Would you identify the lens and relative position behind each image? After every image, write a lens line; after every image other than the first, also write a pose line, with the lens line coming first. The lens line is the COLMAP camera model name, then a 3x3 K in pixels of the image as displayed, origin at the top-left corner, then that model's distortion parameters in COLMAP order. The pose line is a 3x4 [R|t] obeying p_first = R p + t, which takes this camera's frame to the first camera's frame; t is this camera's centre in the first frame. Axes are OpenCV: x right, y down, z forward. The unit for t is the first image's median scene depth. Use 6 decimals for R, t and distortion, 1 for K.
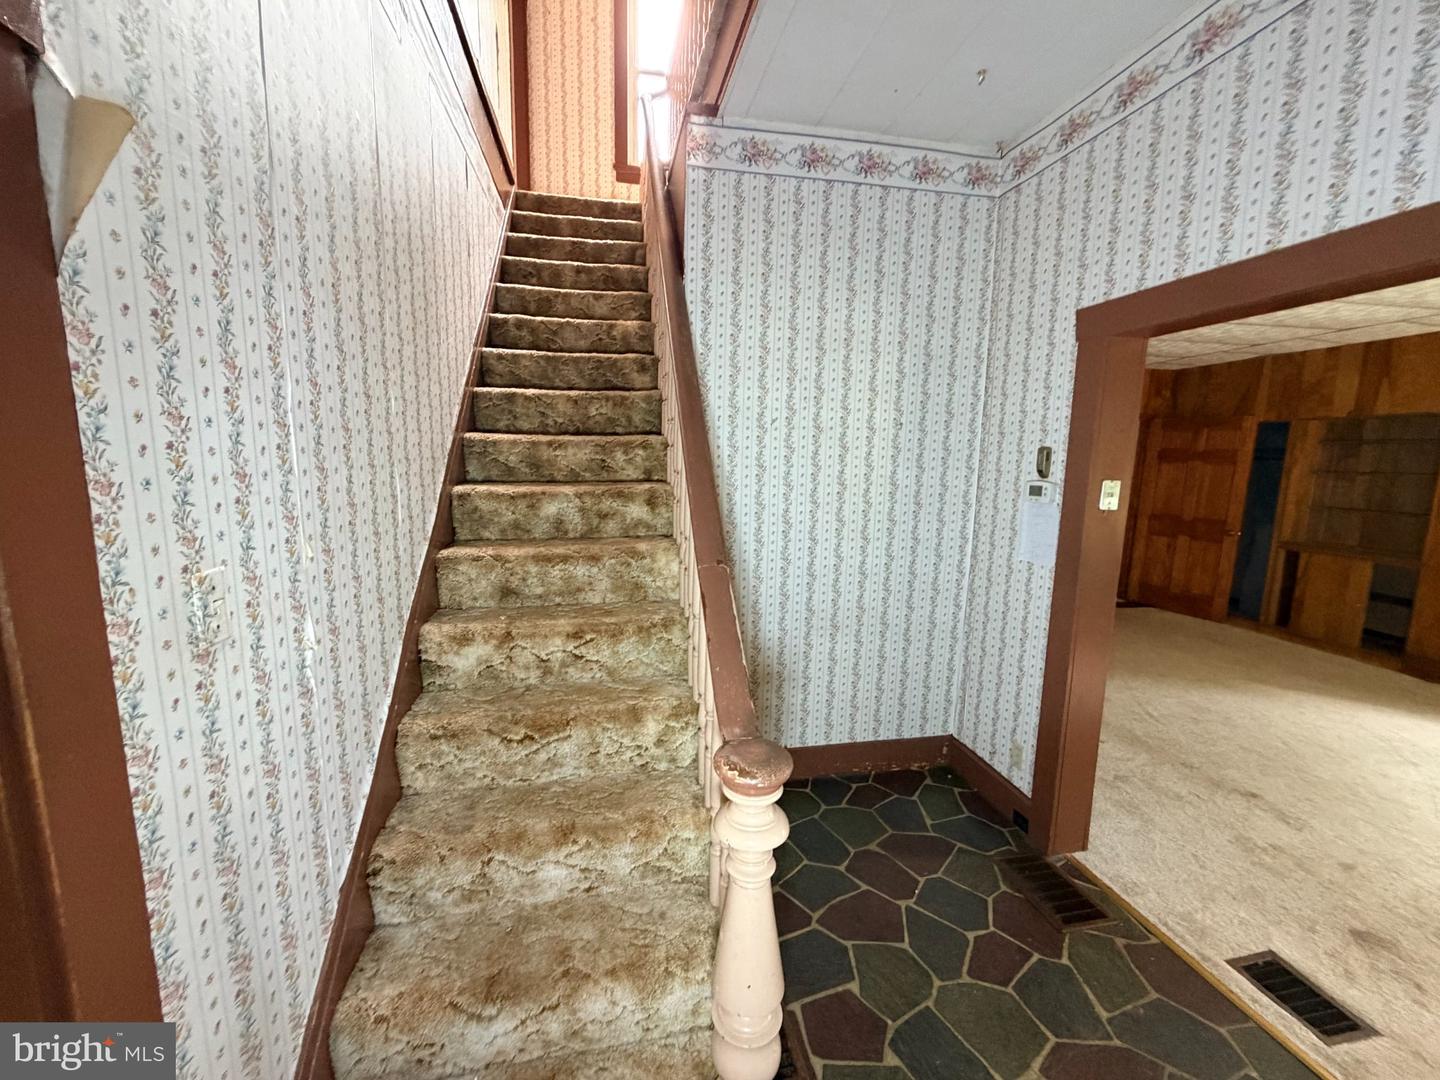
lens RADIAL K [[575.3, 0, 717.3], [0, 575.3, 539.9], [0, 0, 1]] dist [-0.000135, 0.000042]
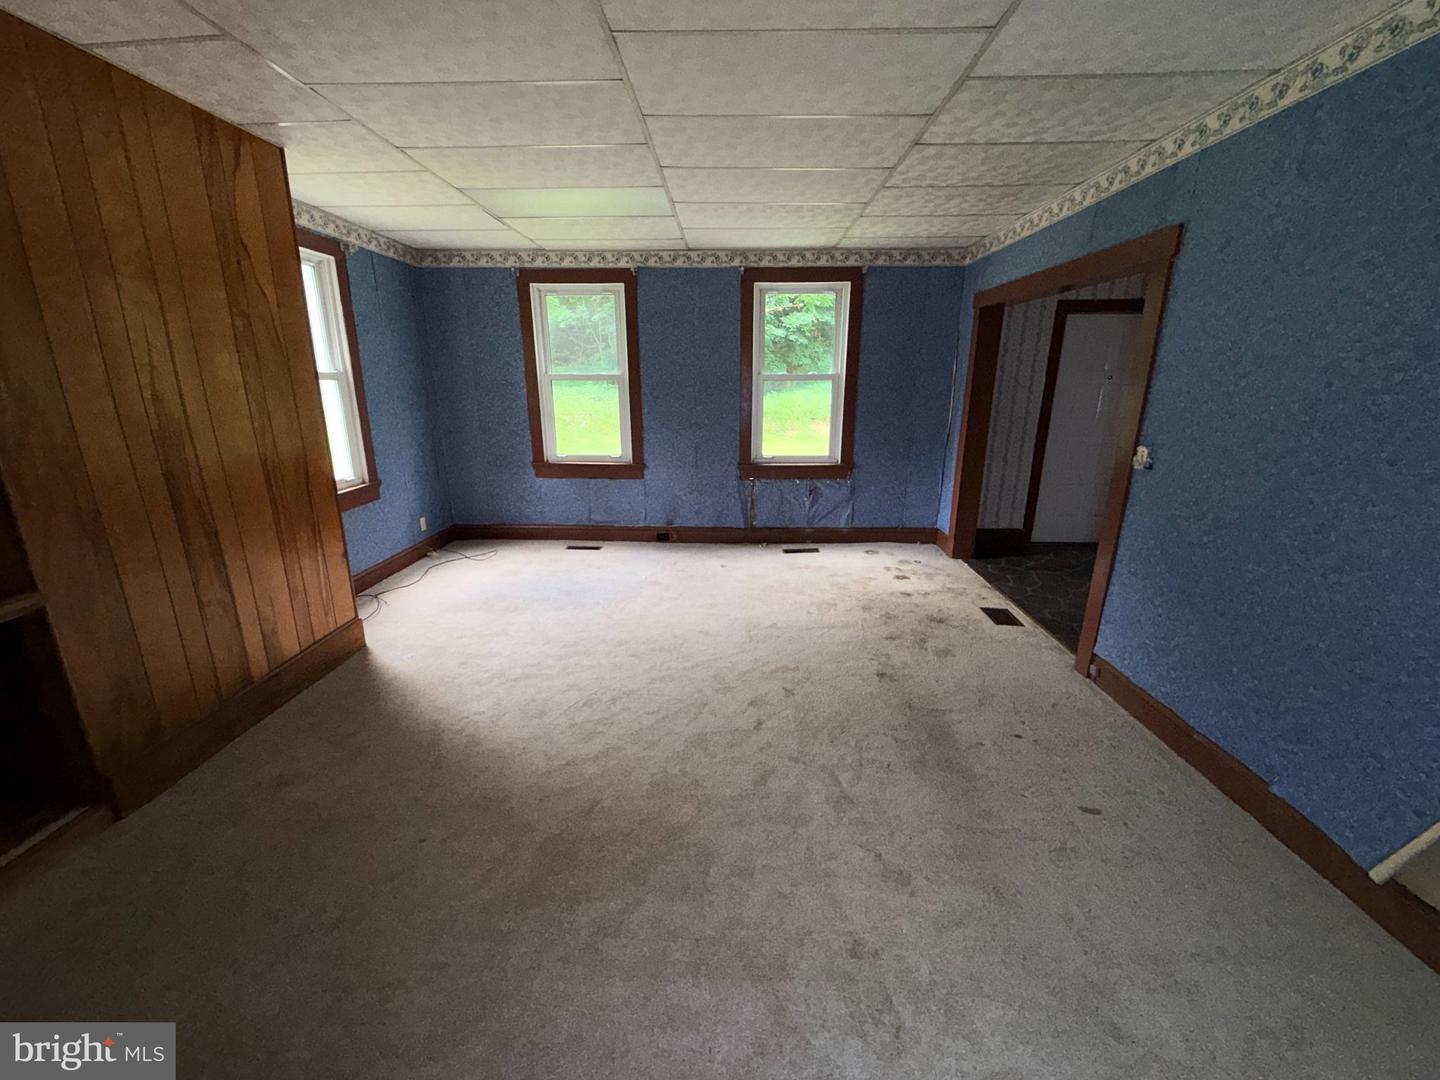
lens RADIAL K [[573.3, 0, 717.9], [0, 573.3, 534.6], [0, 0, 1]] dist [0.000111, 0.000094]
pose [[-0.972141, -0.080625, 0.220095, 1.635161], [0.016605, 0.912936, 0.407766, -0.409429], [-0.233809, 0.400060, -0.886163, 3.107871]]
